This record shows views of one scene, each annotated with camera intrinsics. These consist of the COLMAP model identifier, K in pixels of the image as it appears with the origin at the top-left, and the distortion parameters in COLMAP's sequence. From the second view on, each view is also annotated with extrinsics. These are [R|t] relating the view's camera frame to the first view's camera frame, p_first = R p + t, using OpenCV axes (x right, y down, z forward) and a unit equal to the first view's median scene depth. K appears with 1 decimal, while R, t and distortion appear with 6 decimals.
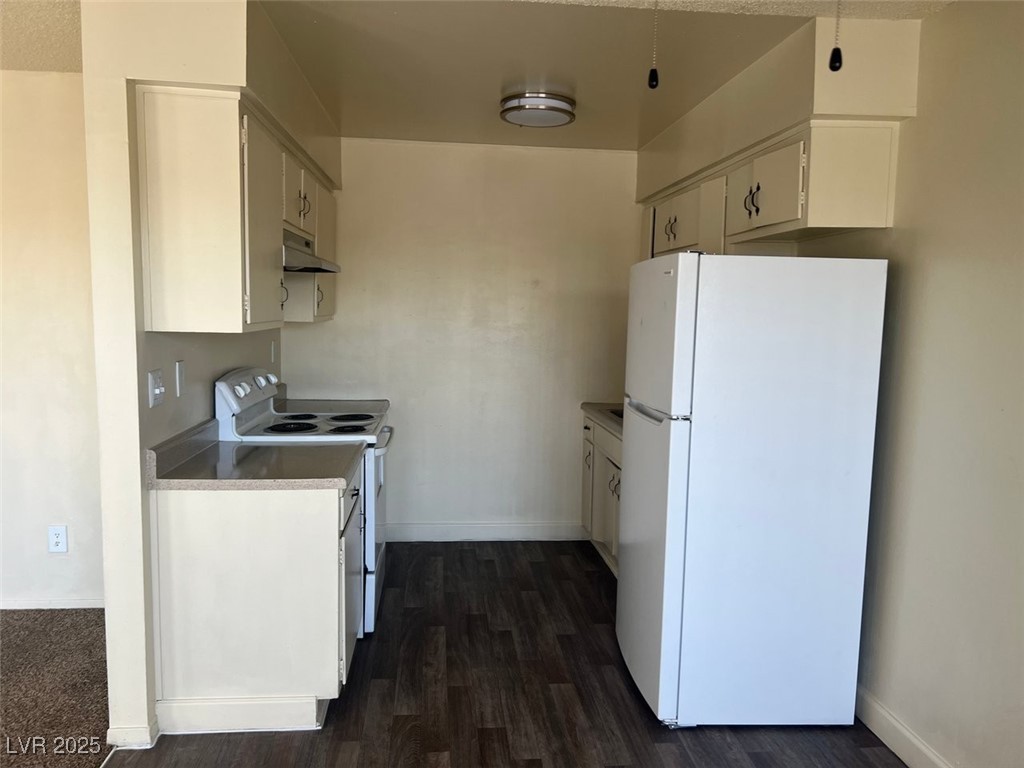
lens RADIAL K [[753.6, 0, 512.0], [0, 753.6, 384.0], [0, 0, 1]] dist [0.004334, 0.004624]
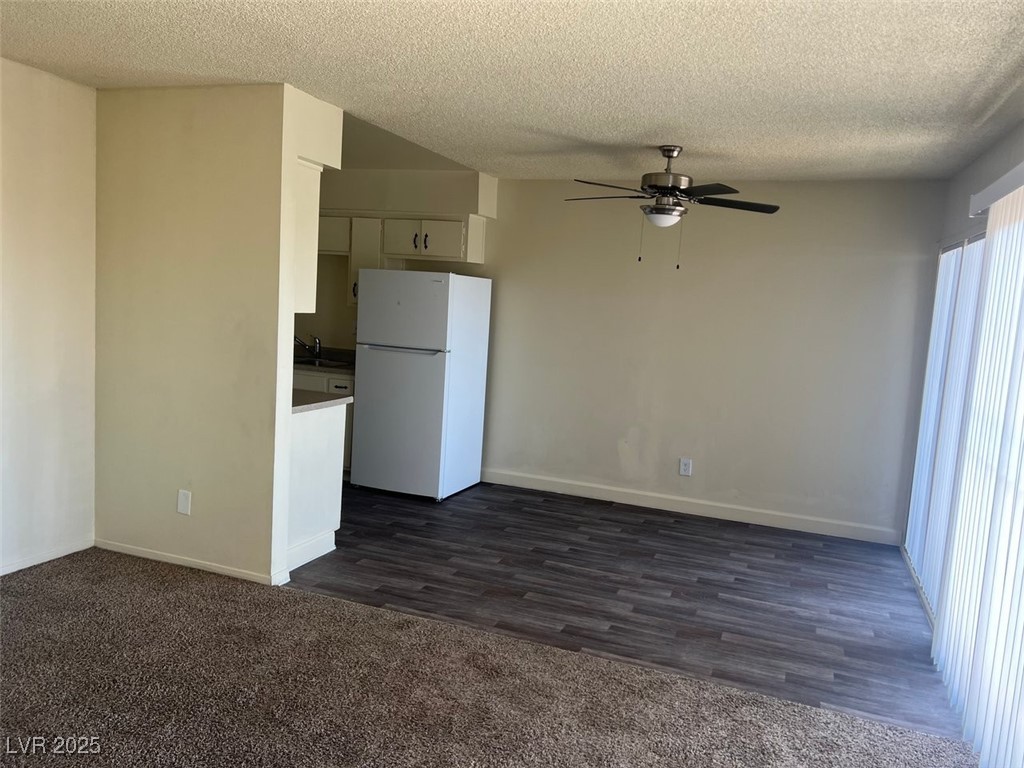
lens RADIAL K [[757.3, 0, 521.6], [0, 757.3, 389.4], [0, 0, 1]] dist [0.044787, -0.063441]
pose [[0.423973, -0.097595, 0.900401, -1.328345], [0.033404, 0.995186, 0.092140, -0.030868], [-0.905058, -0.008987, 0.425192, -0.076397]]
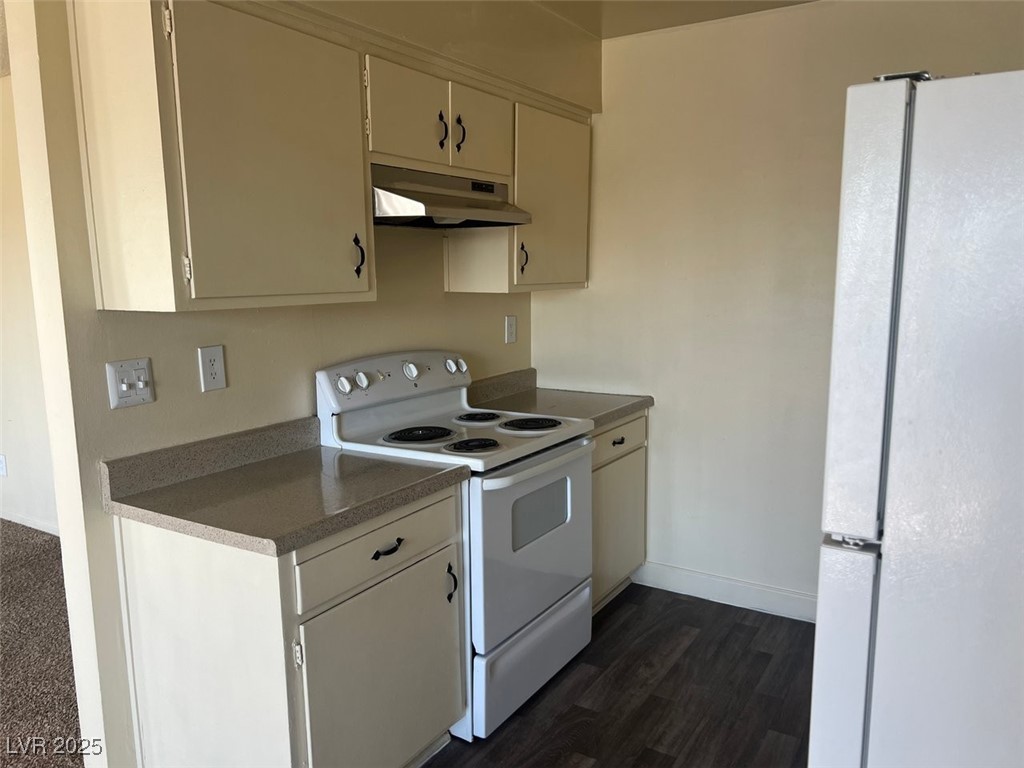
lens RADIAL K [[757.3, 0, 521.6], [0, 757.3, 389.4], [0, 0, 1]] dist [0.044787, -0.063441]
pose [[0.794094, 0.061777, -0.604647, 0.265410], [-0.031955, 0.997689, 0.059967, -0.039249], [0.606954, -0.028298, 0.794233, 0.500718]]
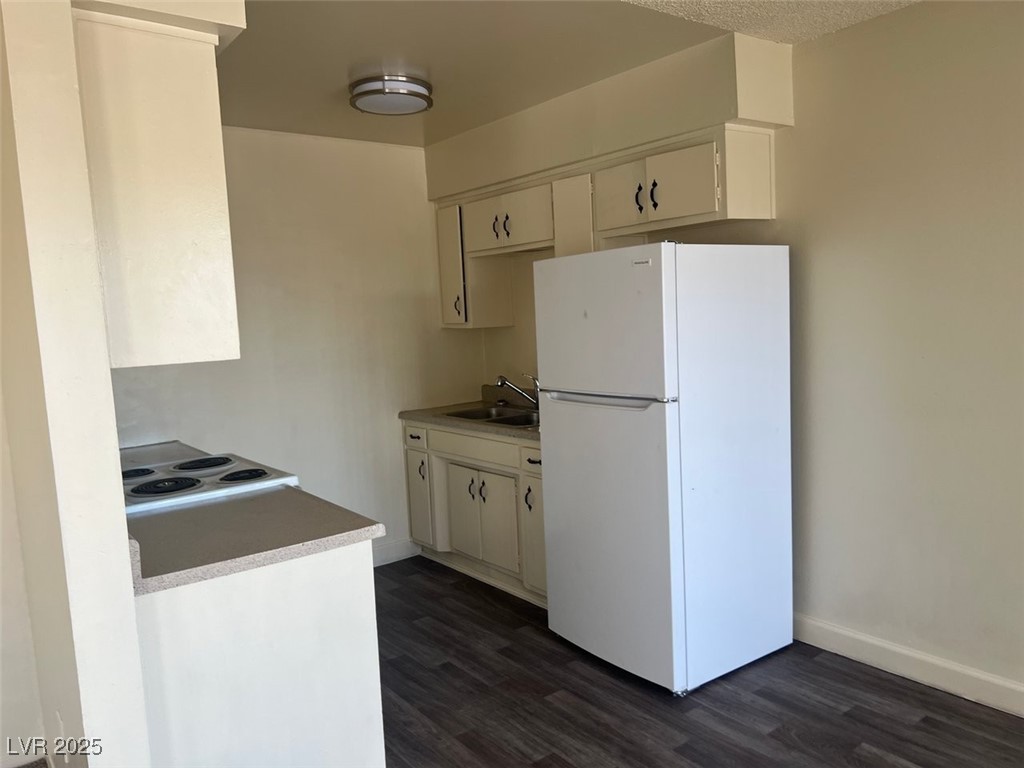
lens RADIAL K [[757.3, 0, 521.6], [0, 757.3, 389.4], [0, 0, 1]] dist [0.044787, -0.063441]
pose [[0.847135, -0.117152, 0.518303, -0.410875], [0.119389, 0.992419, 0.029183, -0.020952], [-0.517792, 0.037158, 0.854699, 0.166676]]
